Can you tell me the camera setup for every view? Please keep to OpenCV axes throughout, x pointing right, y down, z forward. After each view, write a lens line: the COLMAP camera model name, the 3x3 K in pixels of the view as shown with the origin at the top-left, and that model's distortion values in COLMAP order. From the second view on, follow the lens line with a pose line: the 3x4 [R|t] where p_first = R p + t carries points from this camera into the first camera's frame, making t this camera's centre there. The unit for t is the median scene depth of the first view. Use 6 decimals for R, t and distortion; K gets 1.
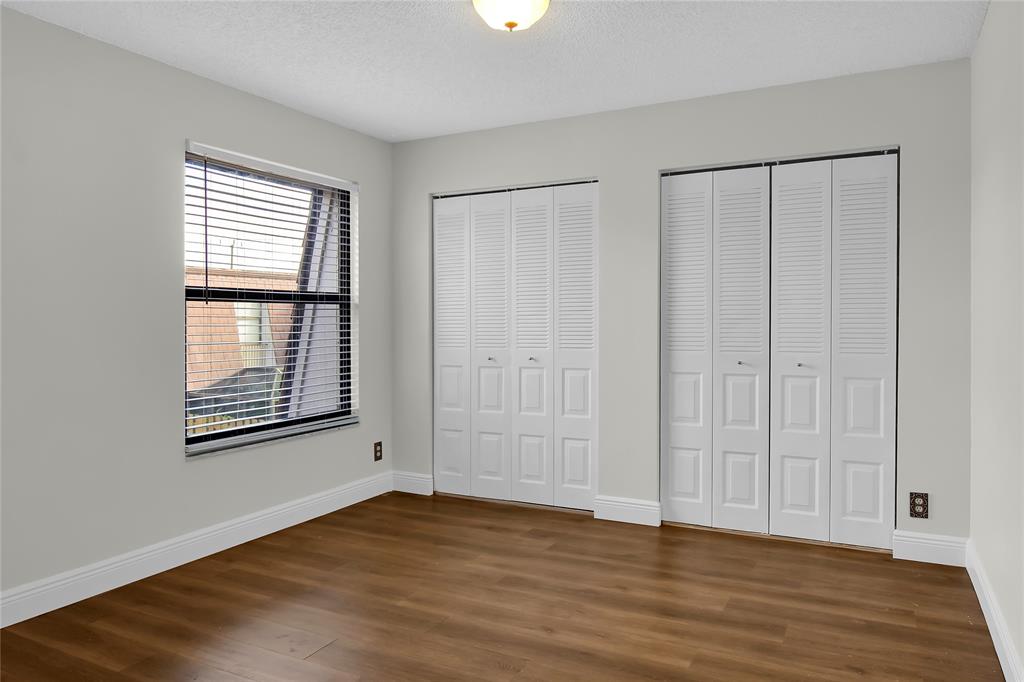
lens RADIAL K [[720.8, 0, 519.8], [0, 720.8, 329.2], [0, 0, 1]] dist [0.000682, 0.002377]
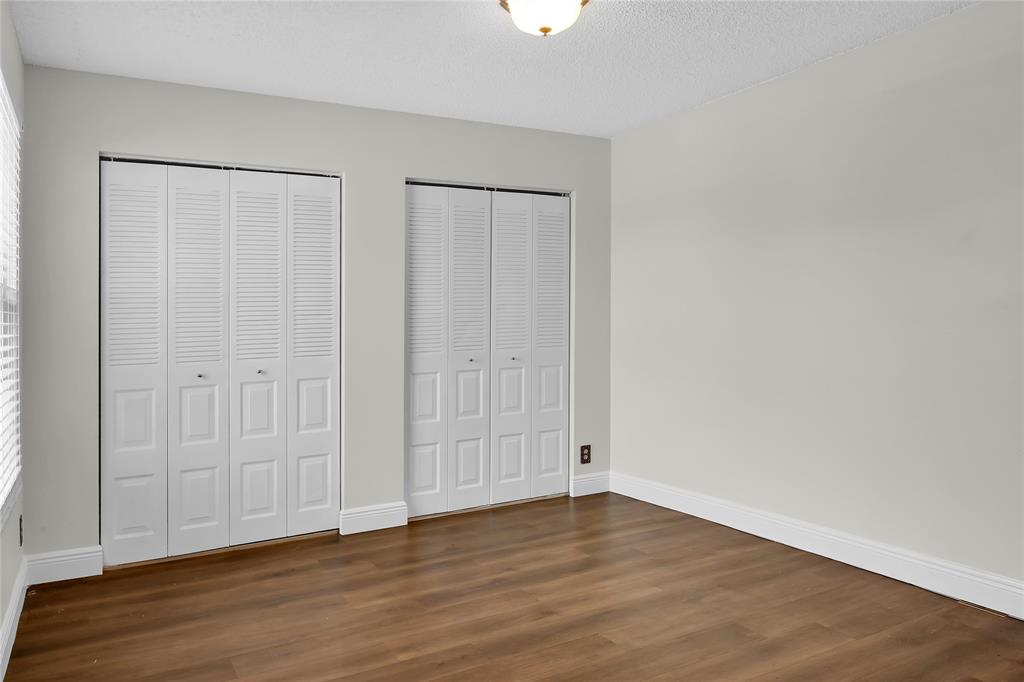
lens RADIAL K [[720.8, 0, 519.8], [0, 720.8, 329.2], [0, 0, 1]] dist [0.000682, 0.002377]
pose [[0.543788, -0.017700, 0.839036, -0.579611], [0.028594, 0.999588, 0.002555, -0.002303], [-0.838735, 0.022602, 0.544070, 0.303294]]
